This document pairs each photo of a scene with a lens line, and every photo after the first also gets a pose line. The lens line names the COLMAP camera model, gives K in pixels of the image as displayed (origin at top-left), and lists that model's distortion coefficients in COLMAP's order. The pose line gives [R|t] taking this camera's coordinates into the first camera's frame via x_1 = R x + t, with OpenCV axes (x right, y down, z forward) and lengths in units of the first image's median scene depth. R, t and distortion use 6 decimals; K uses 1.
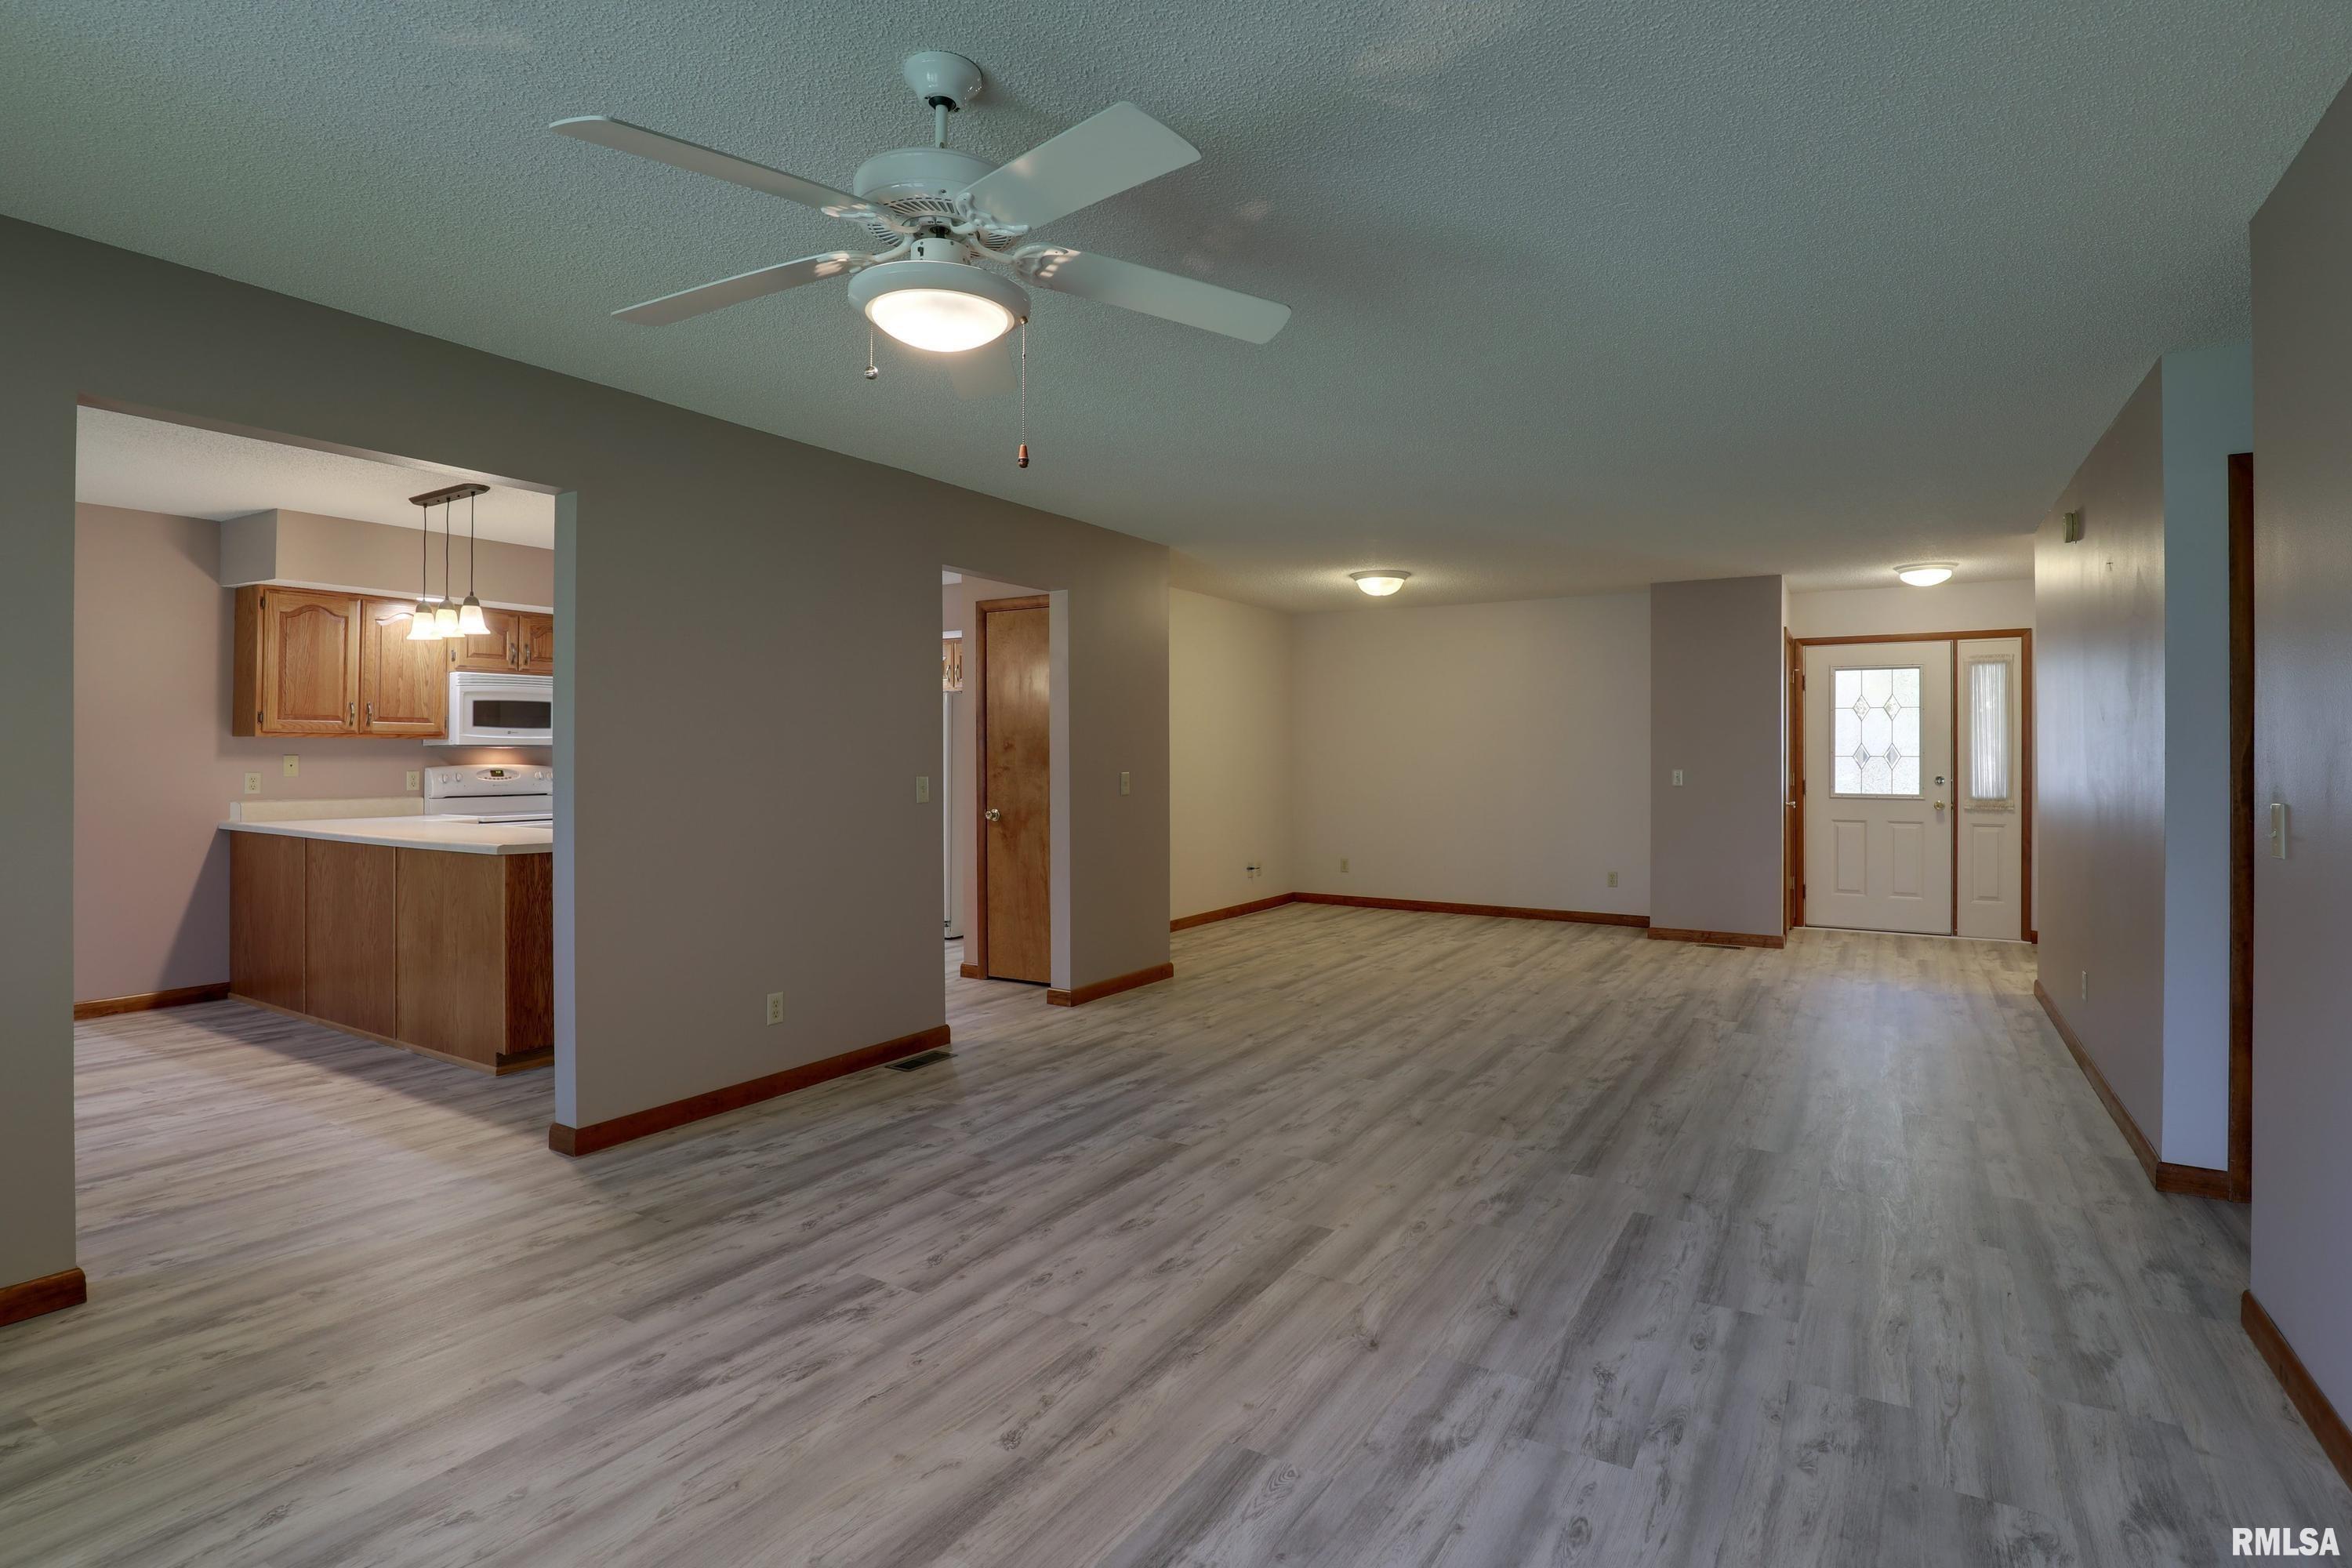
lens RADIAL K [[1126.3, 0, 1199.2], [0, 1126.3, 753.6], [0, 0, 1]] dist [-0.031804, 0.000569]
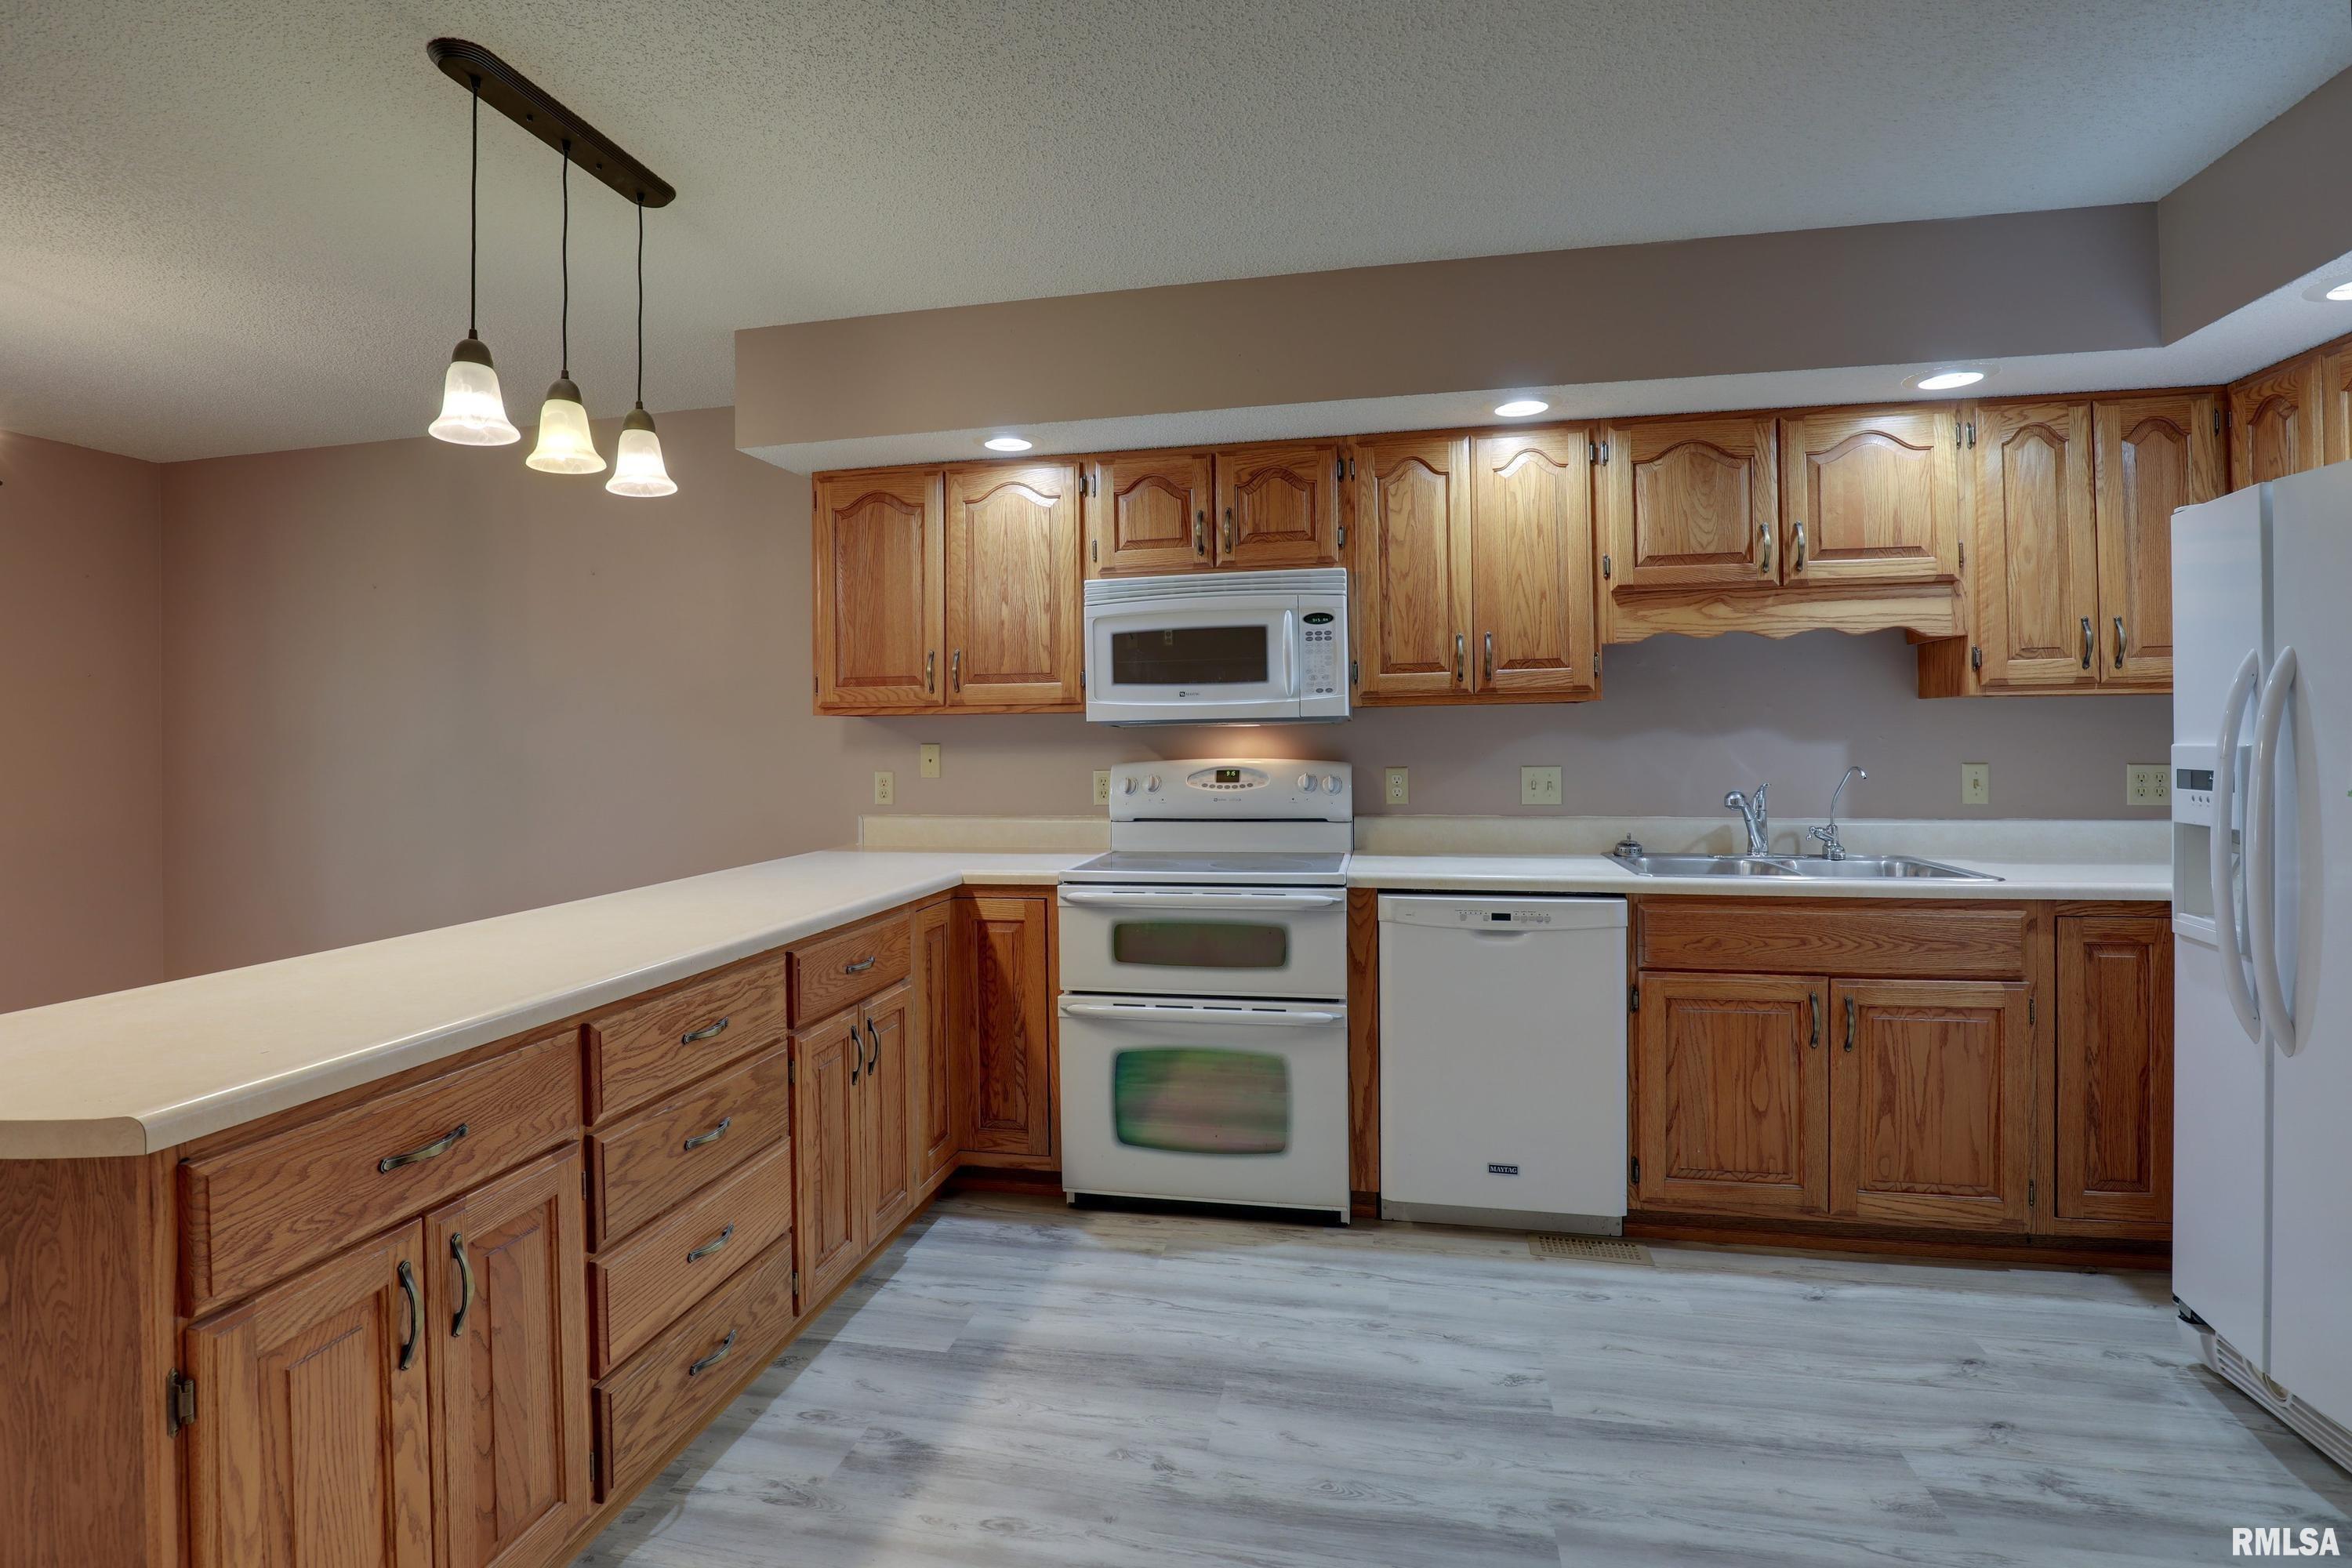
lens RADIAL K [[1116.5, 0, 1174.0], [0, 1116.5, 719.9], [0, 0, 1]] dist [-0.025385, 0.007266]
pose [[0.344582, -0.014441, -0.938645, -0.180317], [0.016707, 0.999818, -0.009249, -0.004139], [0.938608, -0.012495, 0.344760, 0.886614]]
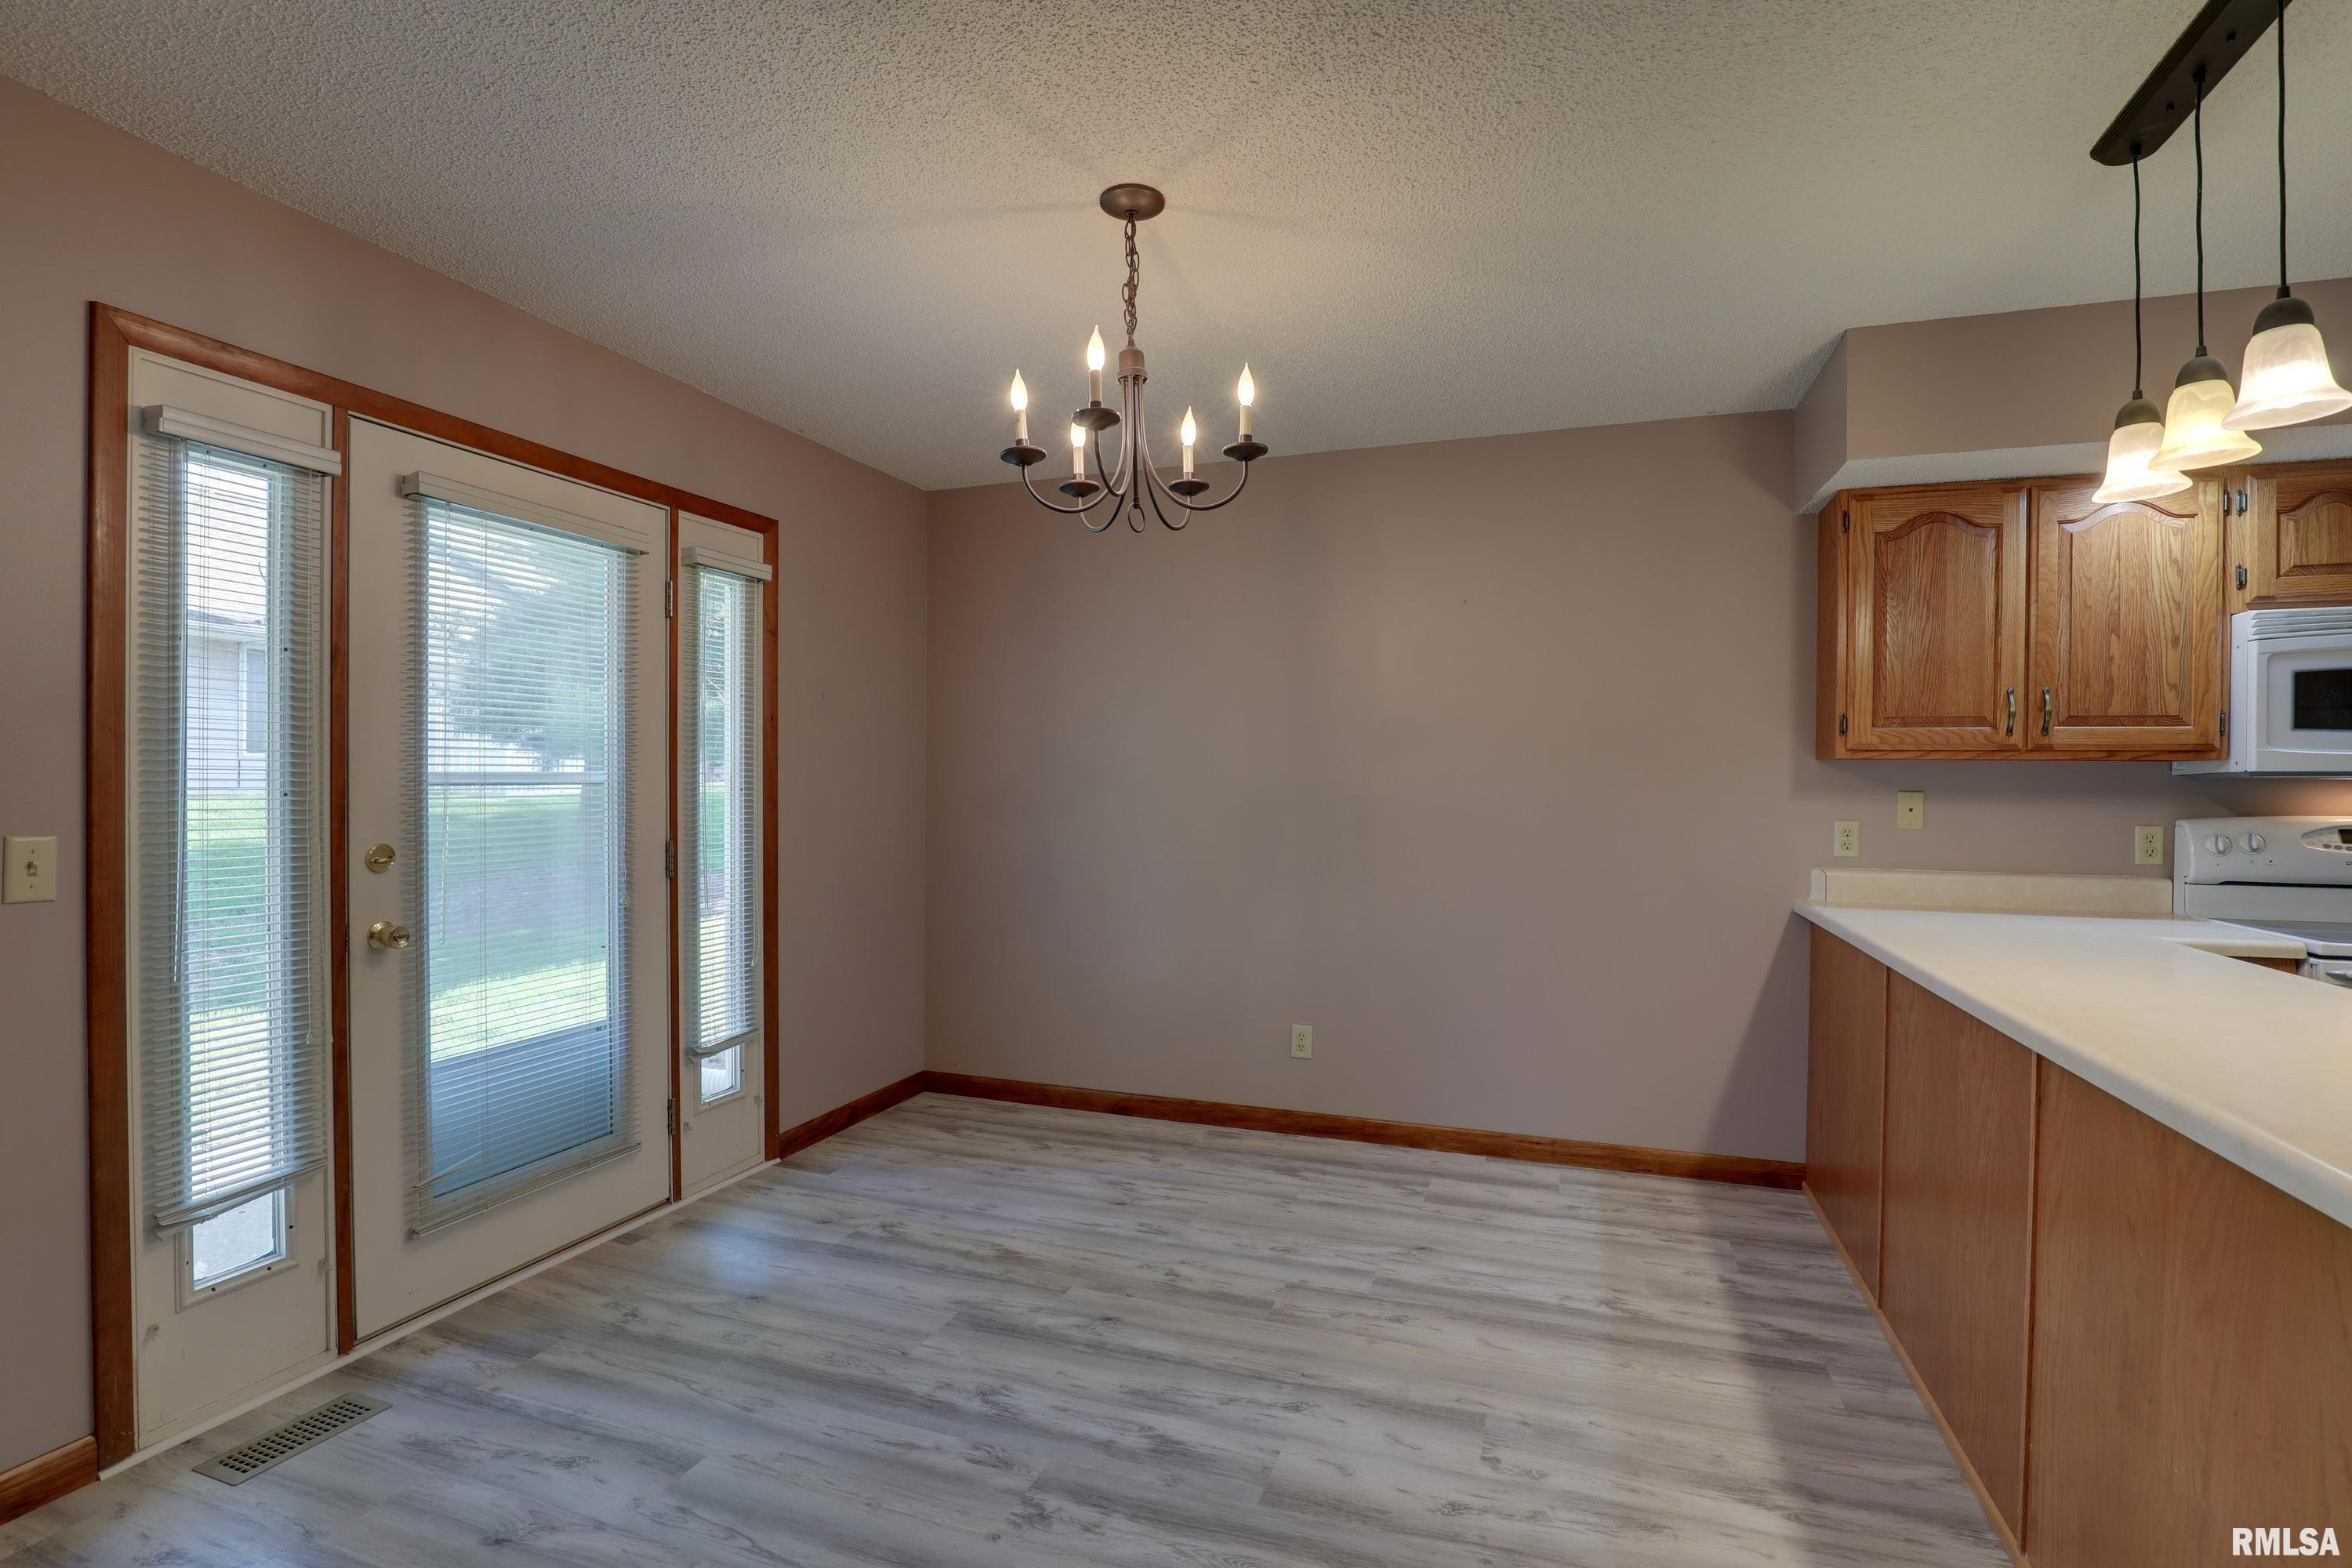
lens RADIAL K [[1095.3, 0, 1179.7], [0, 1095.3, 787.3], [0, 0, 1]] dist [-0.022215, -0.000691]
pose [[0.190213, 0.003871, -0.981735, -0.336343], [-0.006043, 0.999978, 0.002772, -0.000406], [0.981724, 0.005406, 0.190233, 0.508717]]
